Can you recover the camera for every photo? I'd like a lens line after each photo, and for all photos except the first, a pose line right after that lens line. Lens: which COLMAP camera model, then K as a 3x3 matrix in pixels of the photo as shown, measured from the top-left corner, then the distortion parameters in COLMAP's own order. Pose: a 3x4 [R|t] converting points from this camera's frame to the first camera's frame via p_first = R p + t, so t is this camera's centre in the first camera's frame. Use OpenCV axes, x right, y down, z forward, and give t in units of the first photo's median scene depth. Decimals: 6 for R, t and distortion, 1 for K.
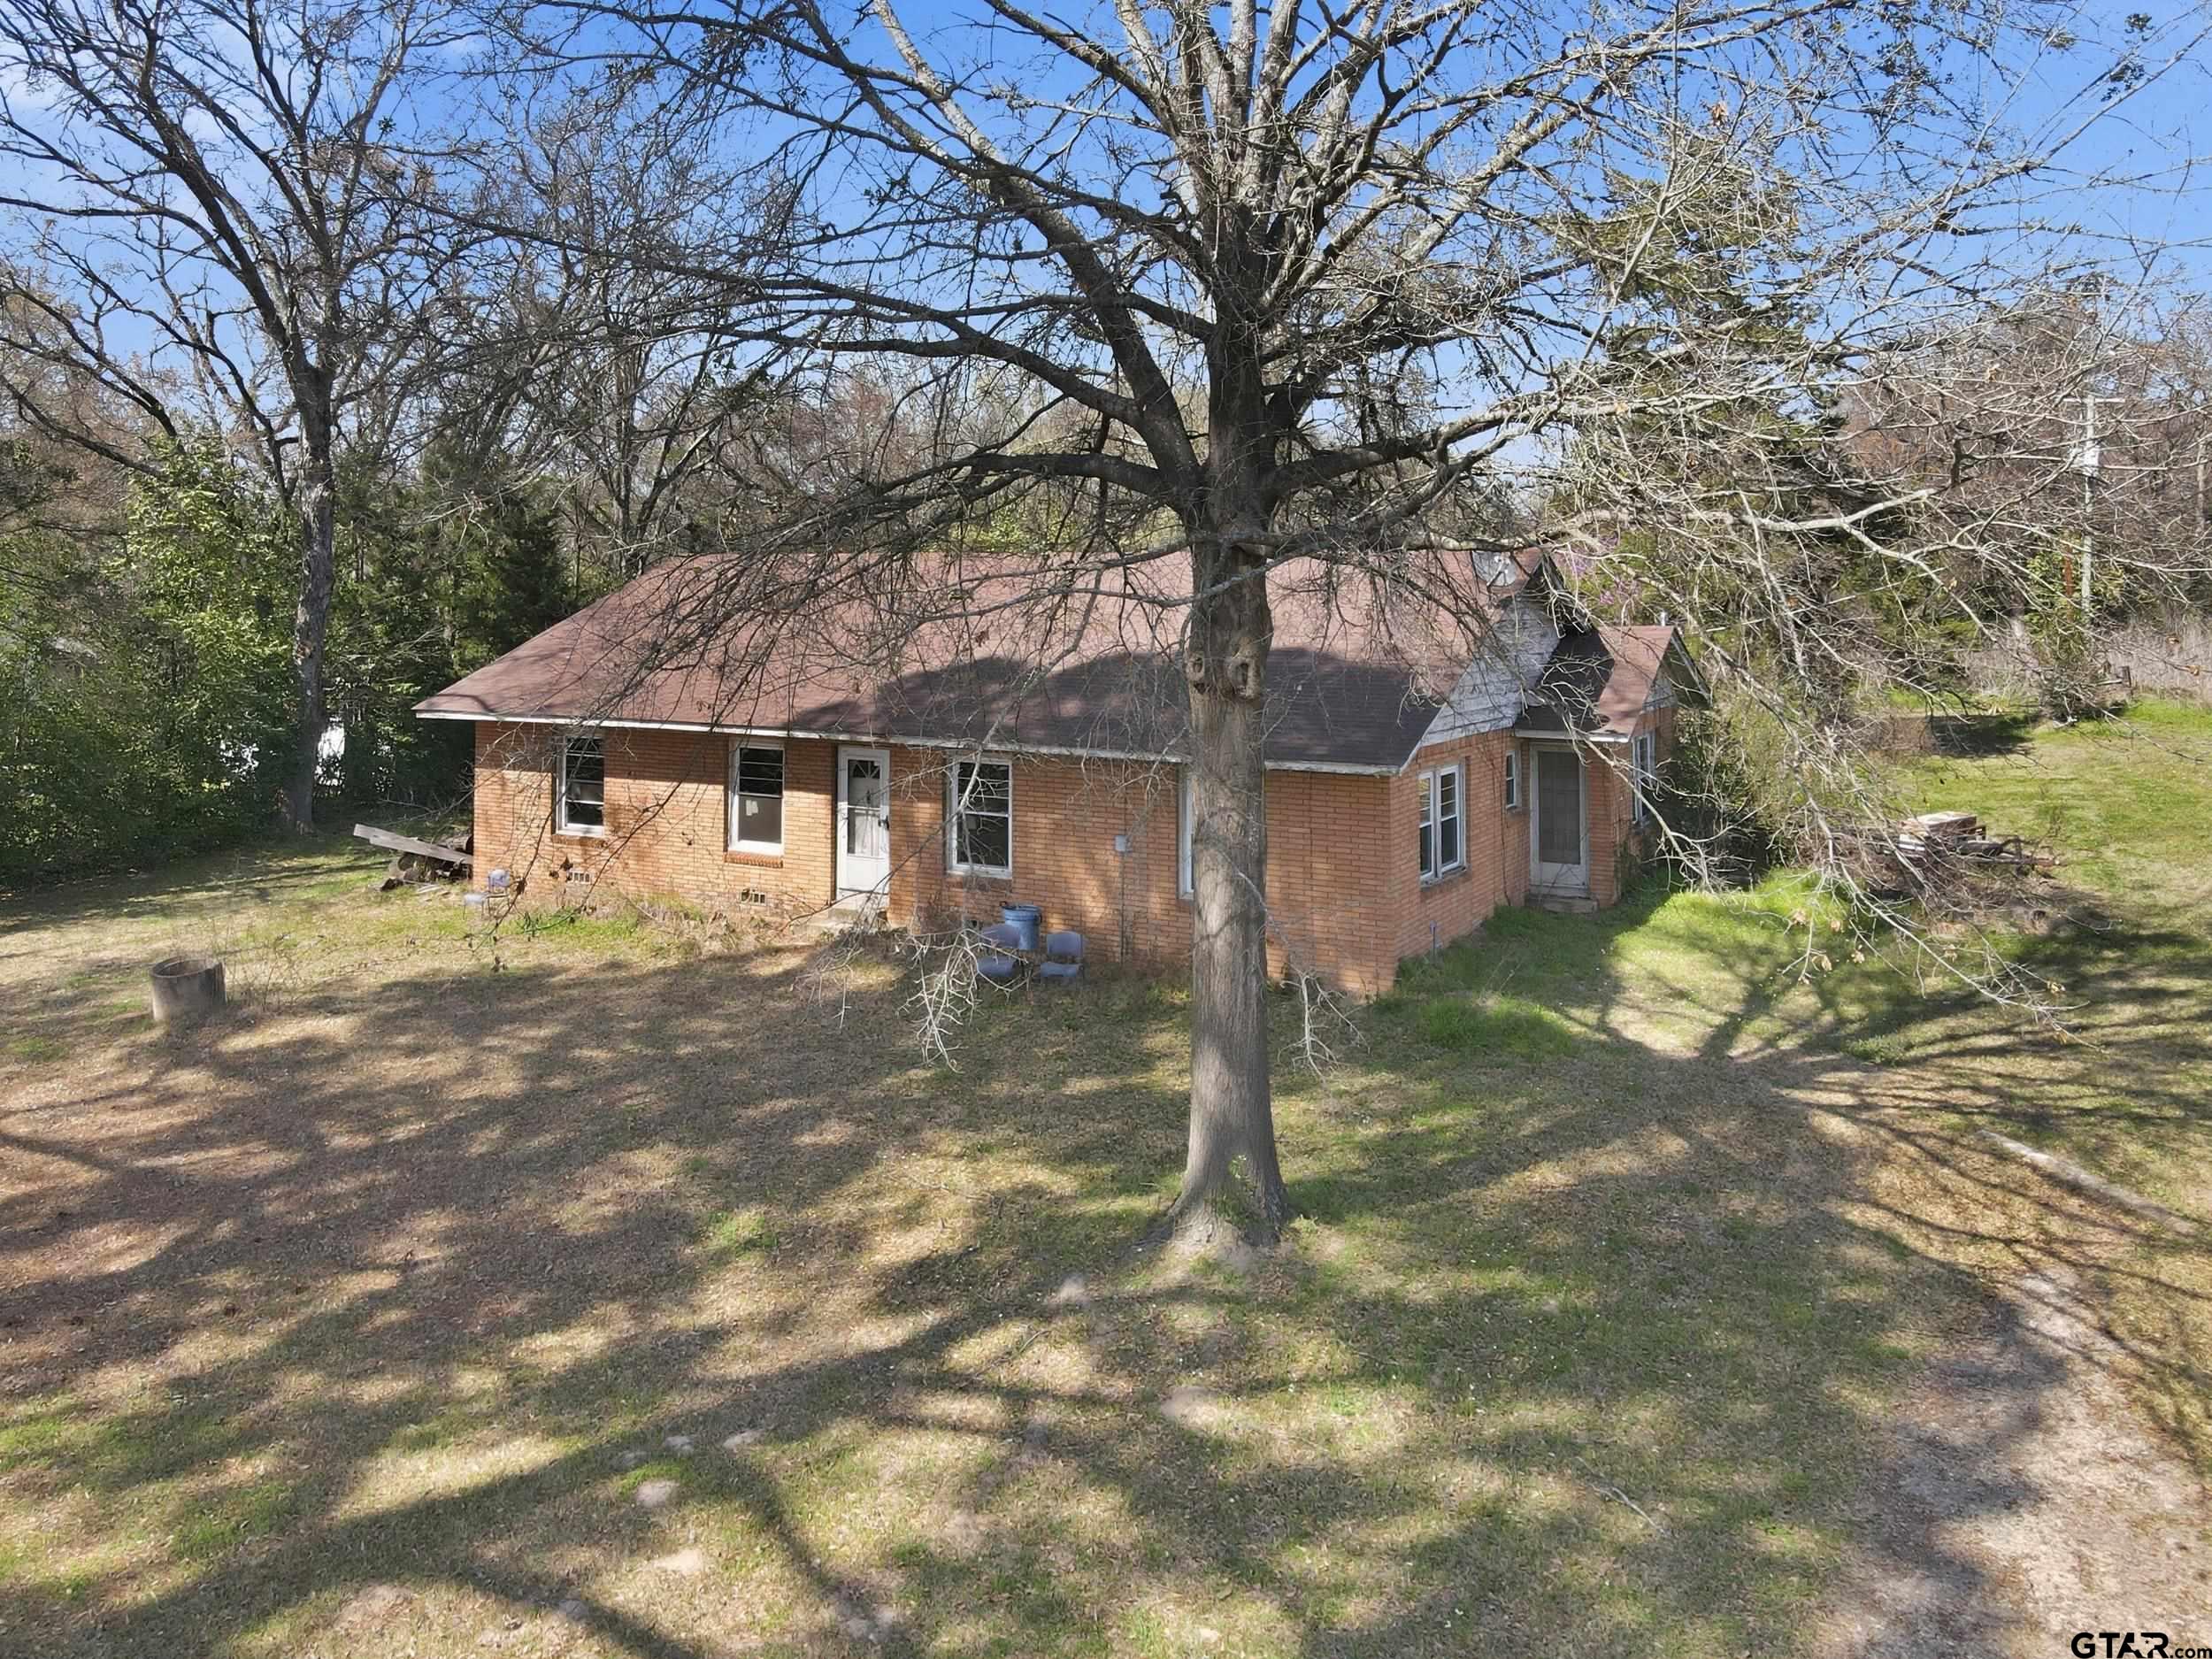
lens RADIAL K [[1636.5, 0, 1114.0], [0, 1636.5, 829.0], [0, 0, 1]] dist [0.008237, 0.010046]
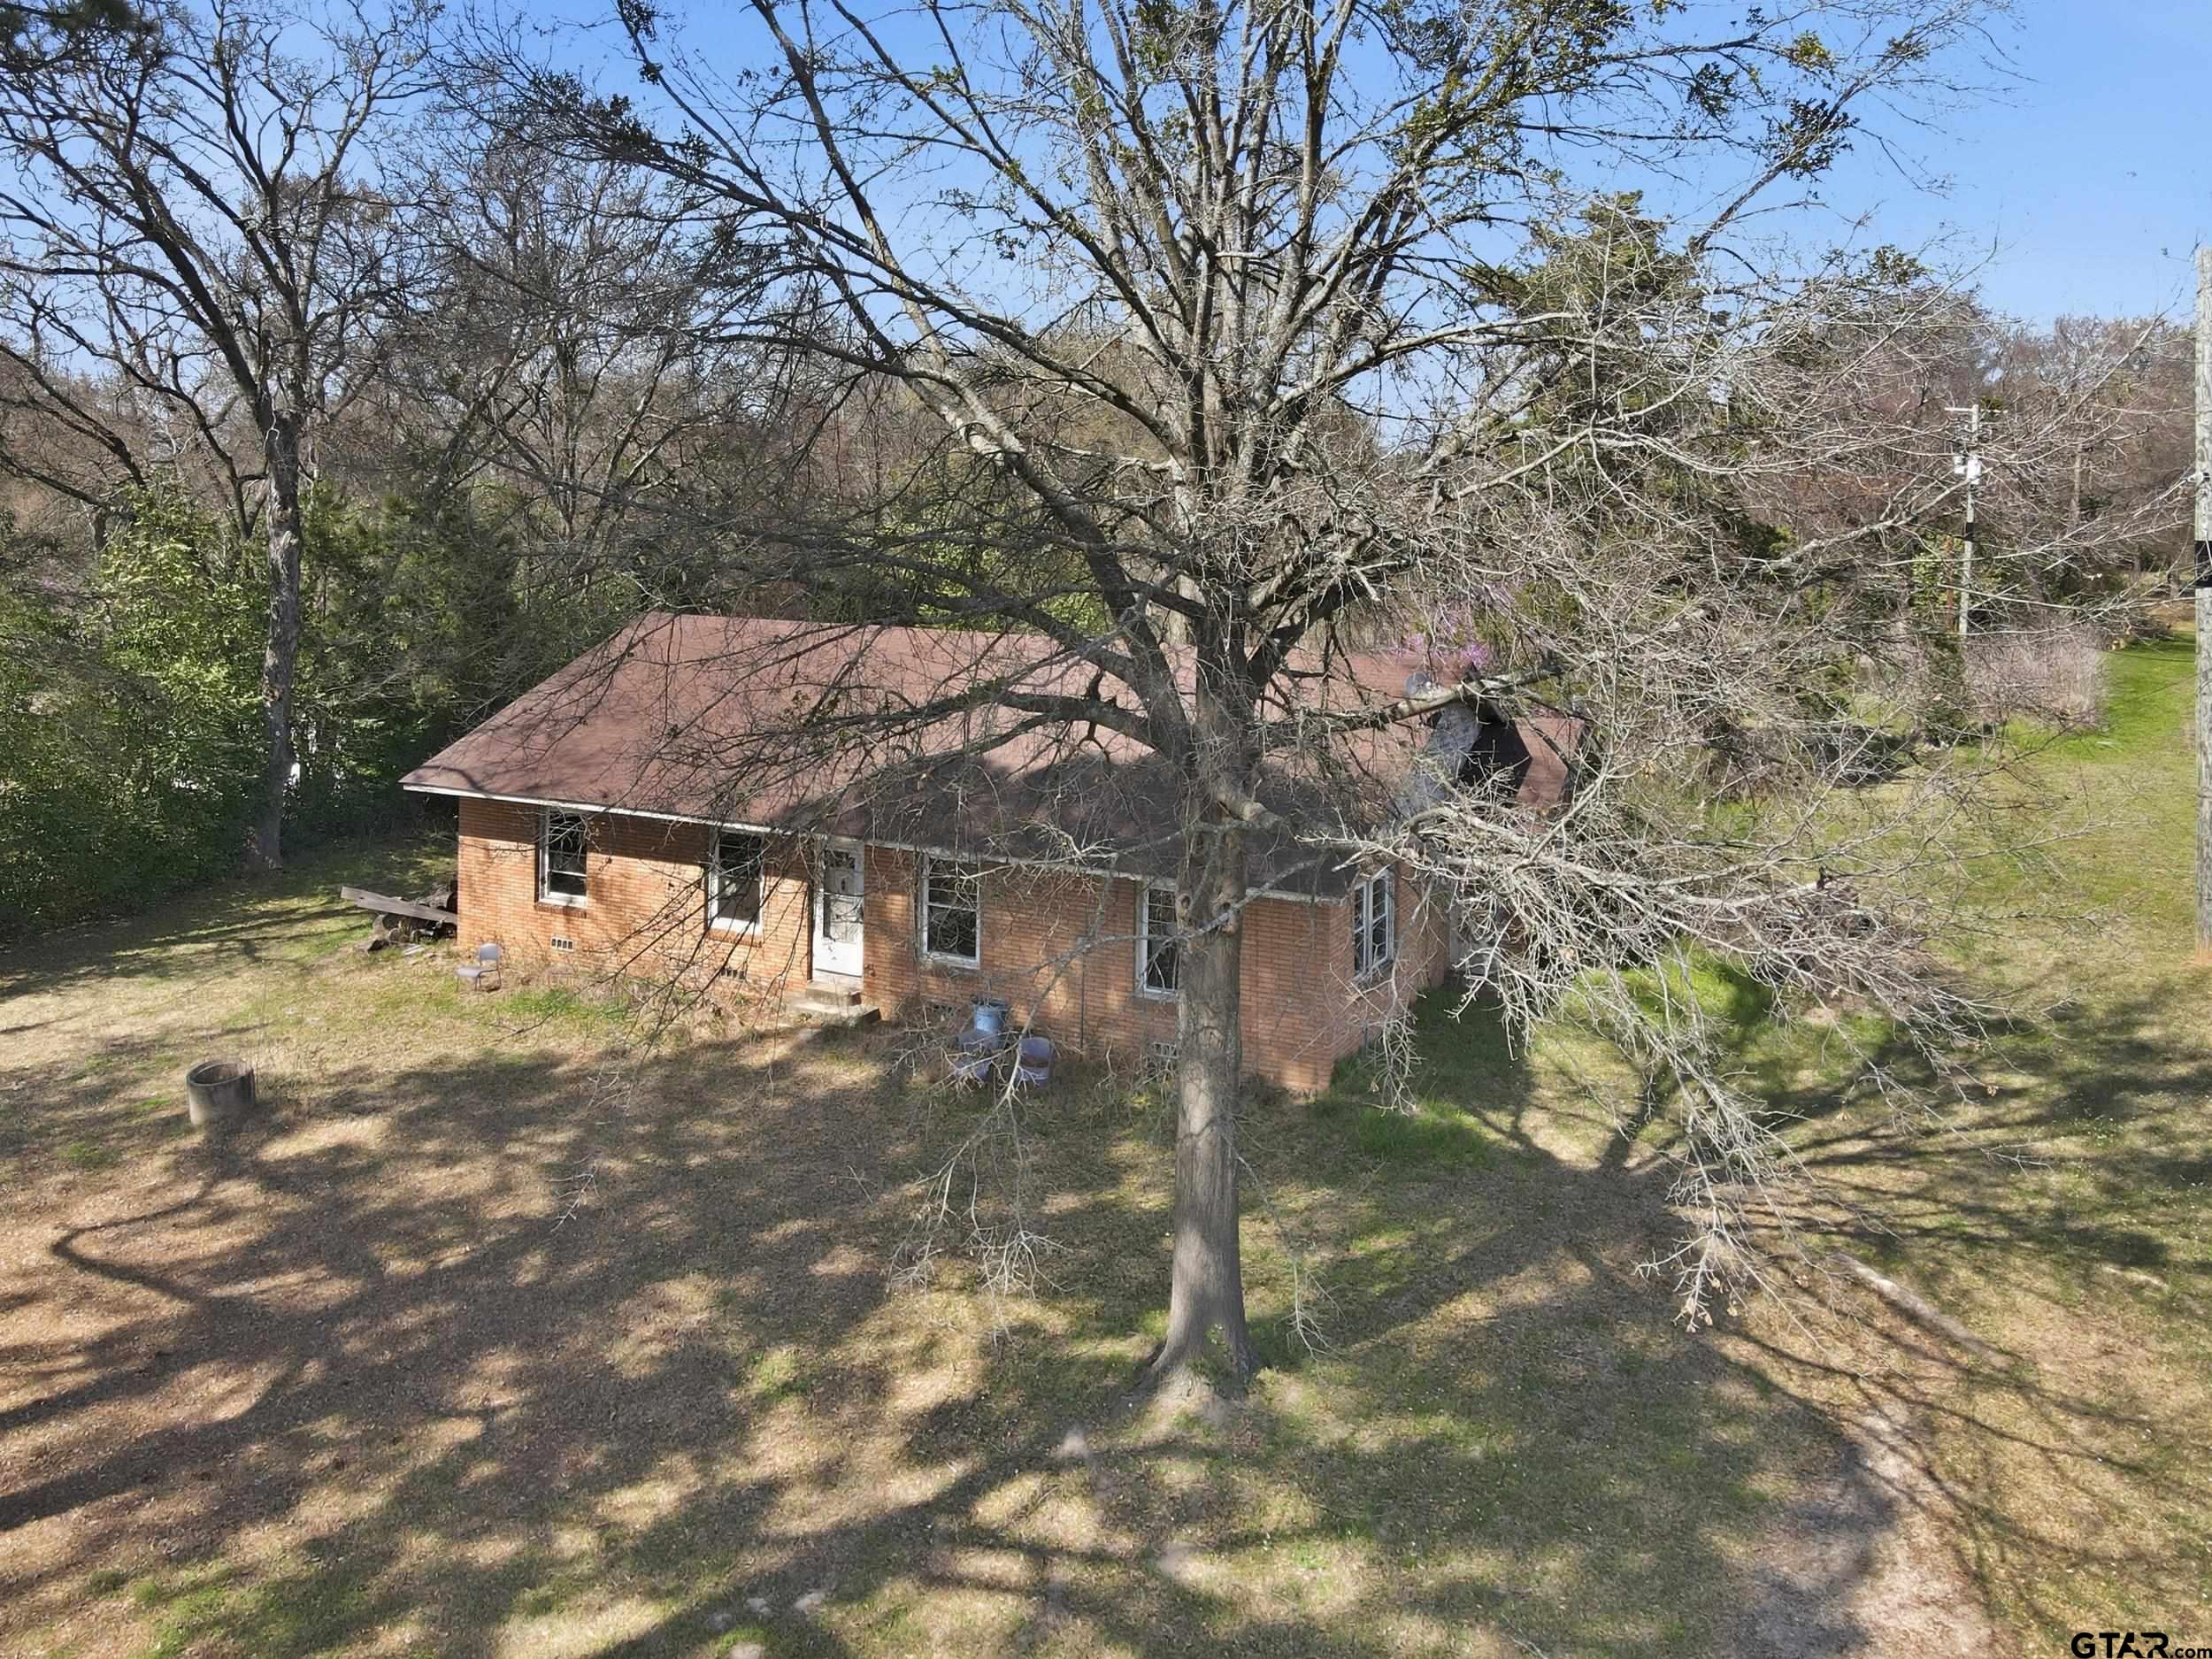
lens RADIAL K [[1628.1, 0, 1106.0], [0, 1628.1, 829.5], [0, 0, 1]] dist [0.011016, 0.006853]
pose [[0.998617, 0.011811, 0.051229, -0.054426], [-0.013818, 0.999144, 0.038996, -0.163139], [-0.050724, -0.039650, 0.997925, -0.120985]]
